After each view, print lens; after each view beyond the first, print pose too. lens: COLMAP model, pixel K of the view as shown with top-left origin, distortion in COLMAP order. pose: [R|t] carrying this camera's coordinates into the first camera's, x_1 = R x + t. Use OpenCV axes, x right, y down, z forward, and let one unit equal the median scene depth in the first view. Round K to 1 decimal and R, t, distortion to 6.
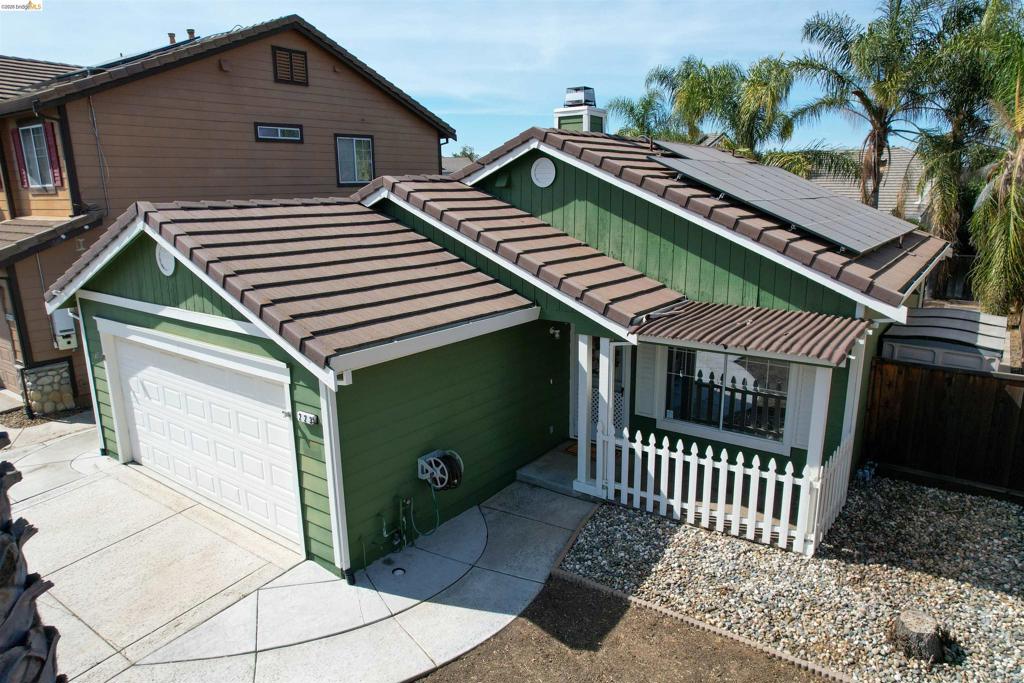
lens RADIAL K [[664.8, 0, 512.0], [0, 664.8, 341.5], [0, 0, 1]] dist [-0.084396, 0.072817]
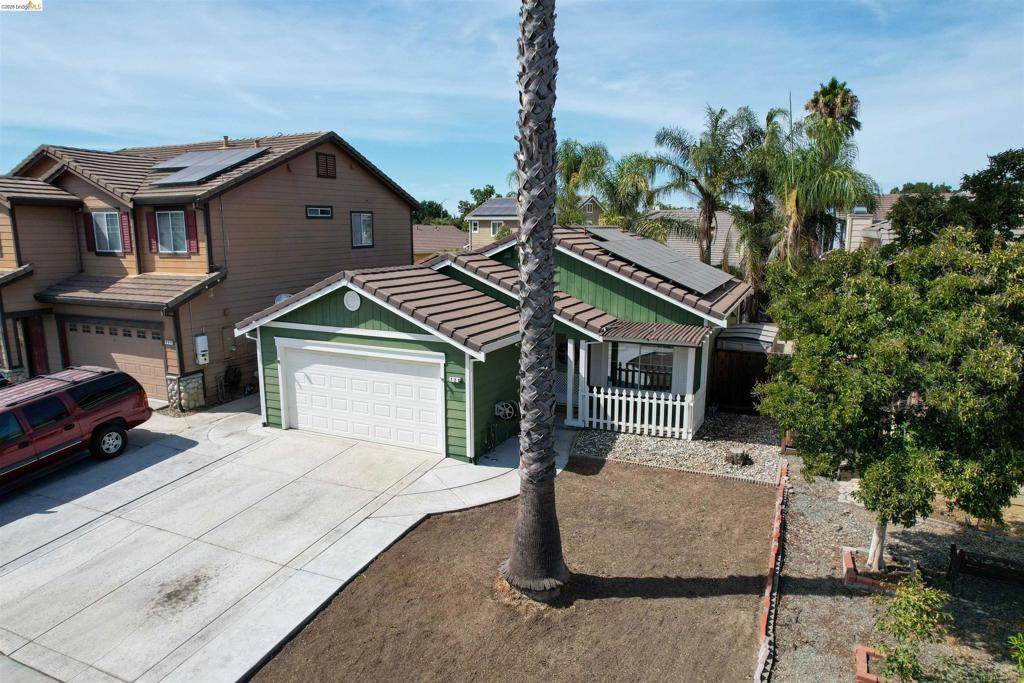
lens RADIAL K [[638.4, 0, 512.0], [0, 638.4, 341.5], [0, 0, 1]] dist [-0.048065, 0.000464]
pose [[0.979210, -0.024098, 0.201412, -0.415401], [0.035138, 0.998059, -0.051415, 0.082739], [-0.199783, 0.057424, 0.978156, -0.737213]]
